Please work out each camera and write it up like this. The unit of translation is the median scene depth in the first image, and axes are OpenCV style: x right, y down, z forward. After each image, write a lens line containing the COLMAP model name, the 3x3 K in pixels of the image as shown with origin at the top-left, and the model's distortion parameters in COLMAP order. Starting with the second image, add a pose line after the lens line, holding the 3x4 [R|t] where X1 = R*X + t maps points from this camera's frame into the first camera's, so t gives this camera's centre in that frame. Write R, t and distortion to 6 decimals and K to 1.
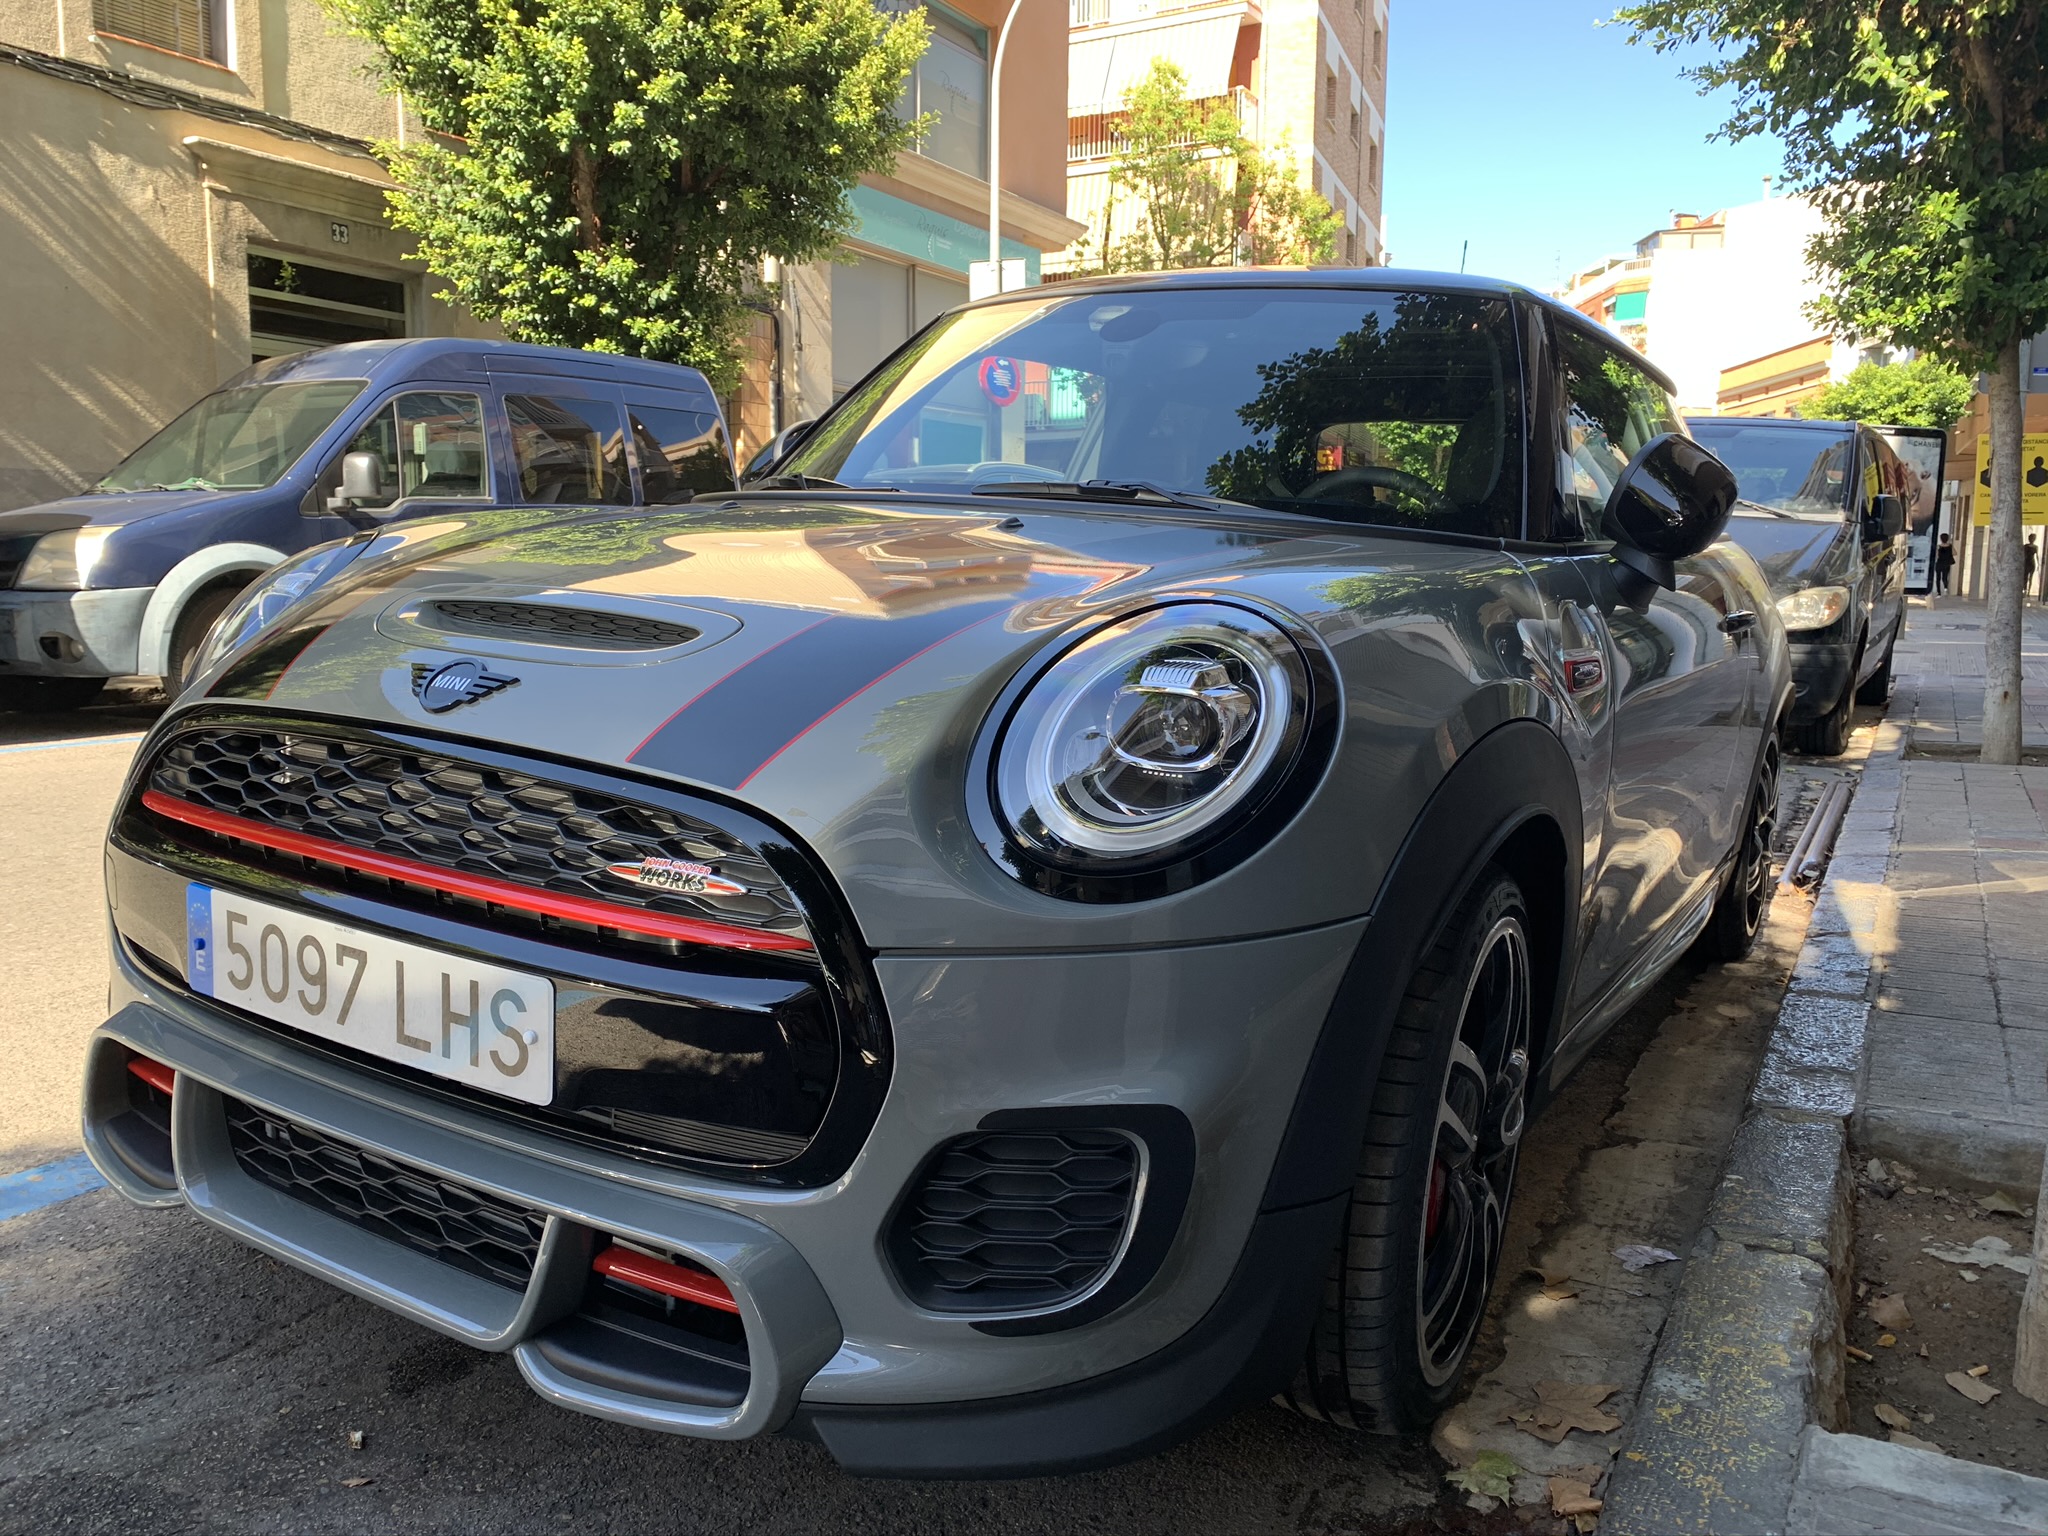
lens RADIAL K [[1570.6, 0, 1011.9], [0, 1570.6, 767.1], [0, 0, 1]] dist [0.010677, -0.009554]
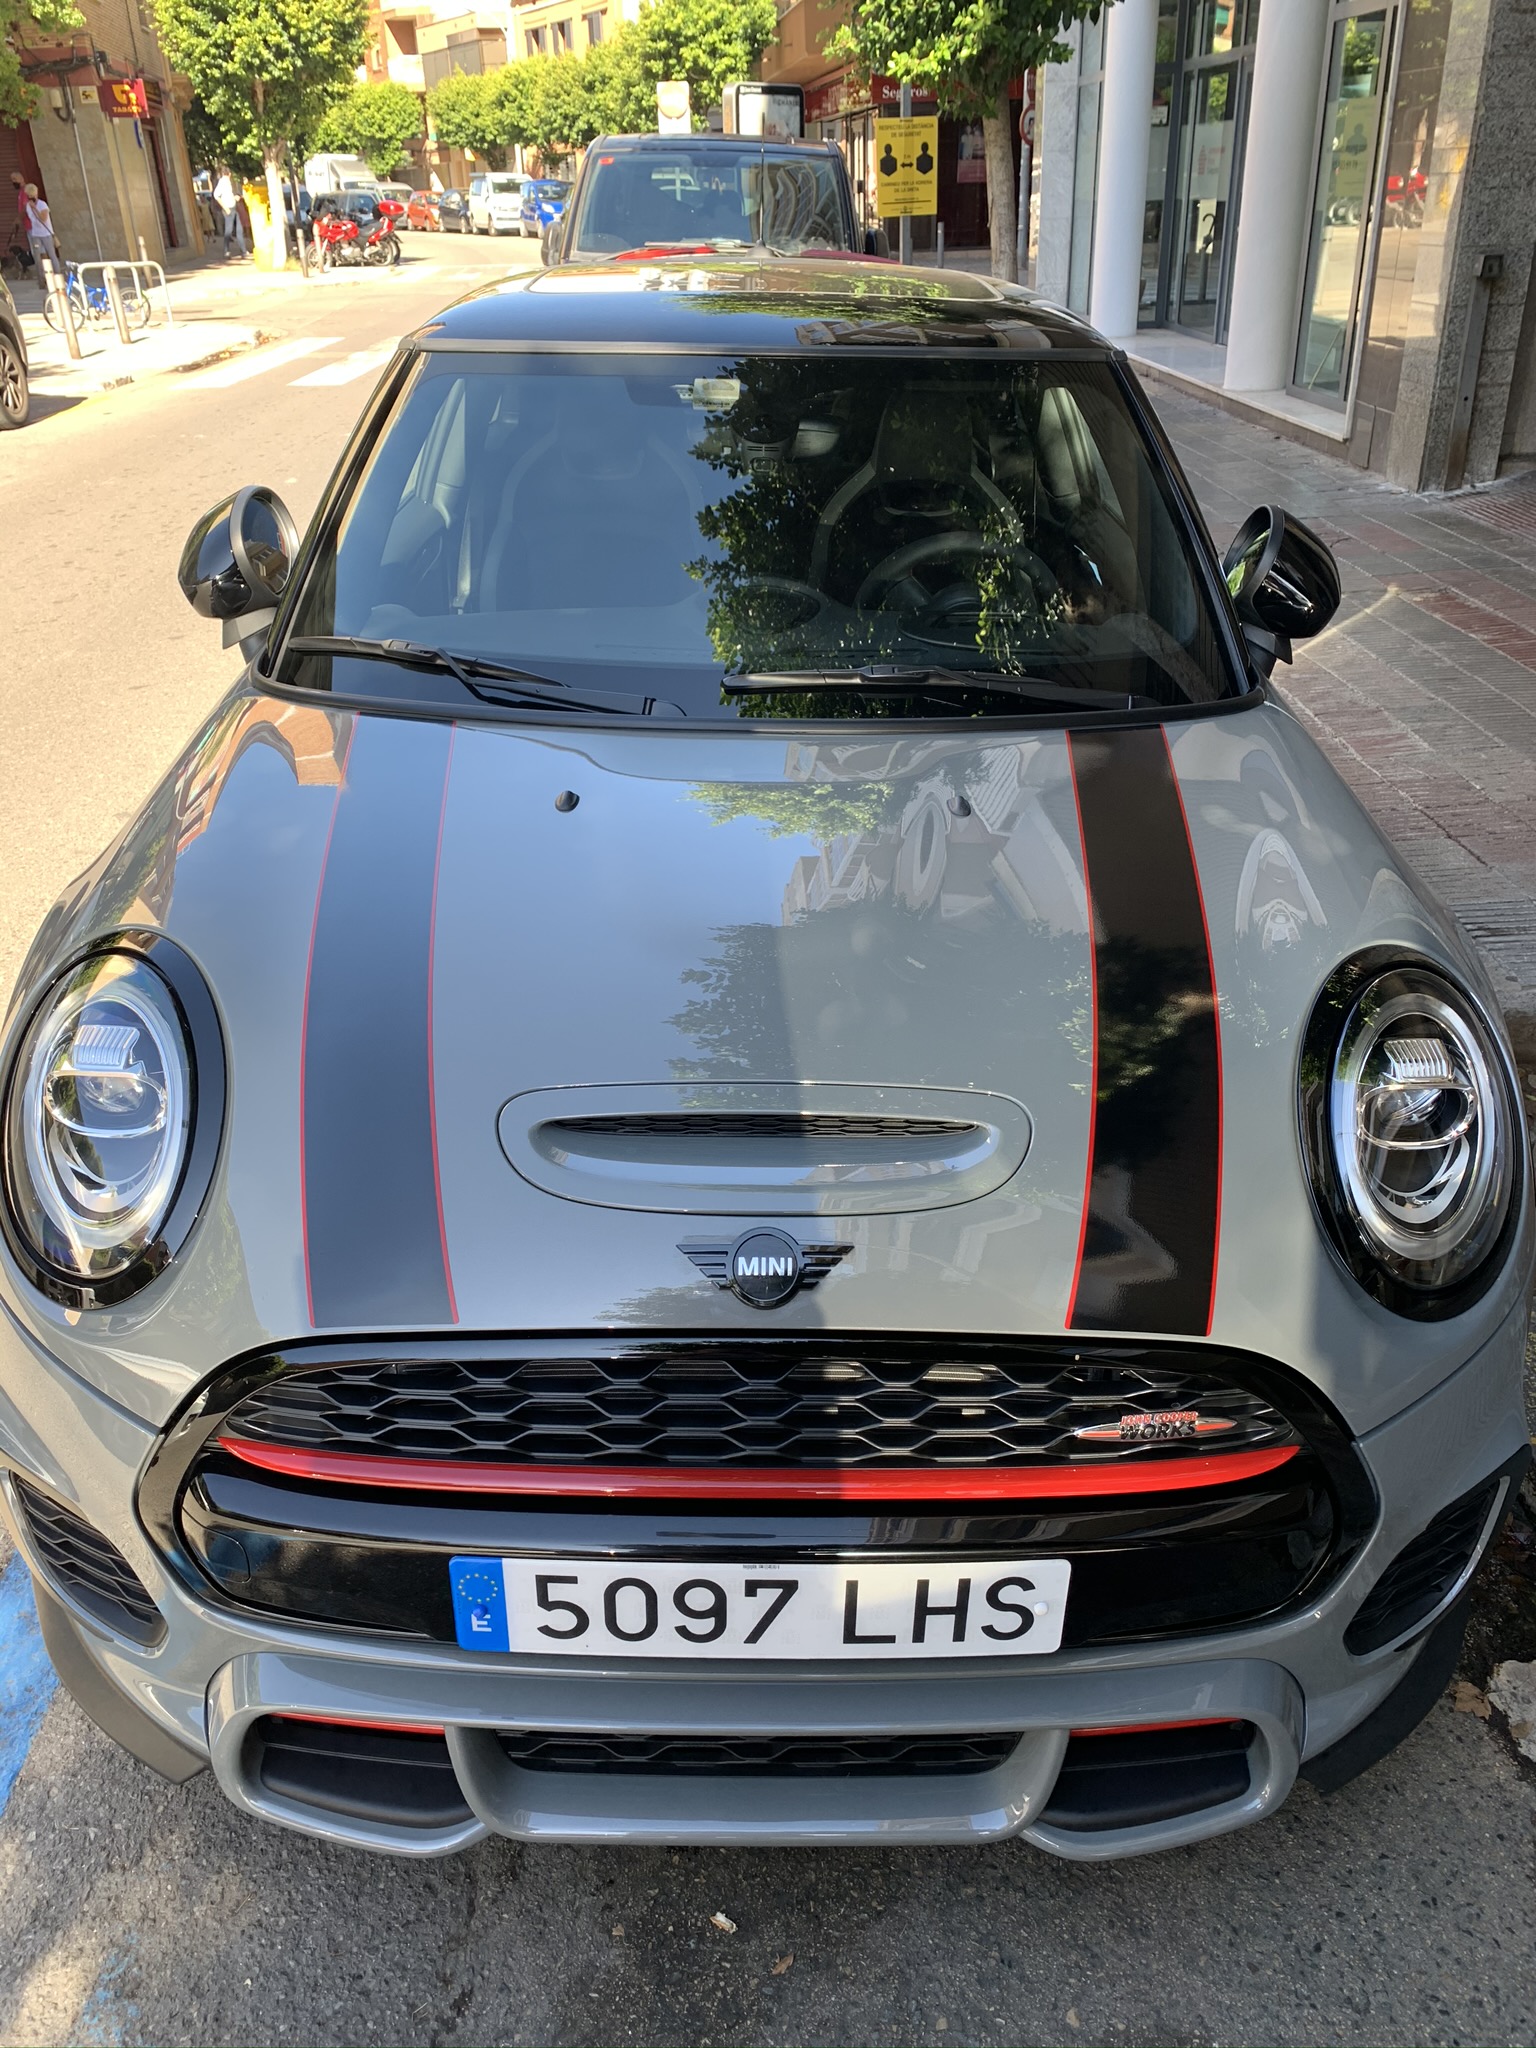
lens RADIAL K [[1570.6, 0, 764.9], [0, 1570.6, 1014.9], [0, 0, 1]] dist [0.010677, -0.009554]
pose [[0.846101, -0.281547, 0.452596, -0.696575], [0.107983, 0.922047, 0.371711, -0.496267], [-0.521969, -0.265633, 0.810548, 0.322328]]
